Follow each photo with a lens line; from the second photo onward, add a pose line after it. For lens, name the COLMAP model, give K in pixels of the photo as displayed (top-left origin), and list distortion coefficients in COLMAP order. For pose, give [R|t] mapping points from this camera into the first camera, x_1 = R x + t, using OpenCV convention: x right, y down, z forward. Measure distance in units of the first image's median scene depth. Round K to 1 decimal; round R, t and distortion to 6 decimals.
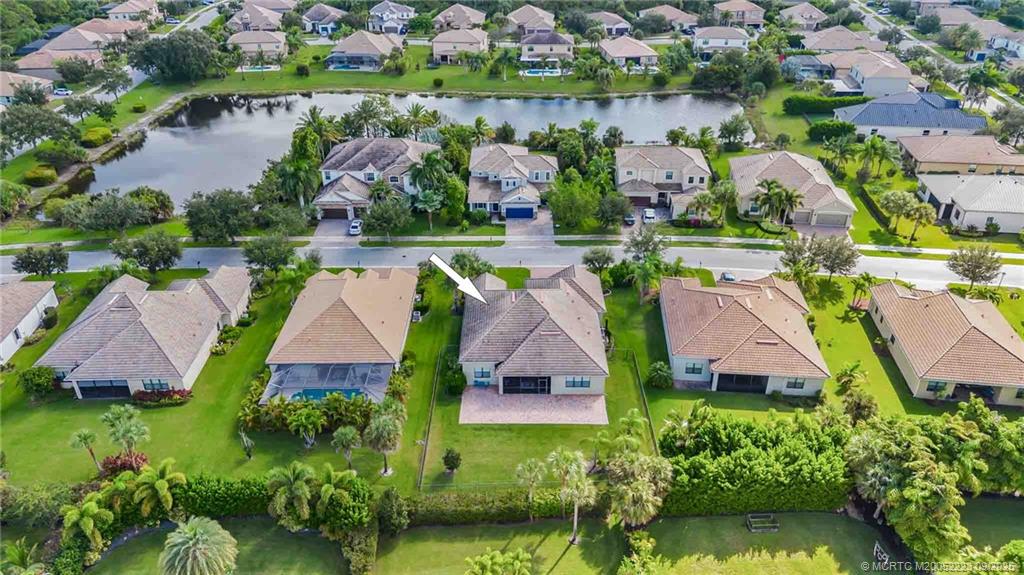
lens RADIAL K [[714.8, 0, 512.0], [0, 714.8, 287.4], [0, 0, 1]] dist [0.029141, -0.003482]
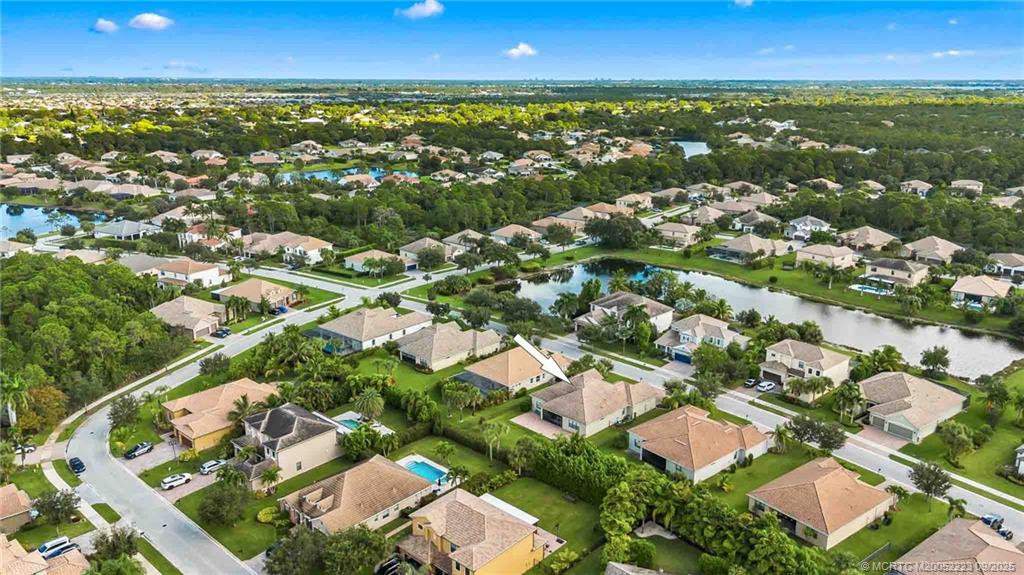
lens RADIAL K [[714.8, 0, 512.0], [0, 714.8, 287.3], [0, 0, 1]] dist [0.029141, -0.003482]
pose [[0.715585, 0.197955, -0.669889, 0.400886], [-0.360243, 0.926217, -0.111116, 0.026426], [0.598467, 0.320835, 0.734099, -0.174031]]
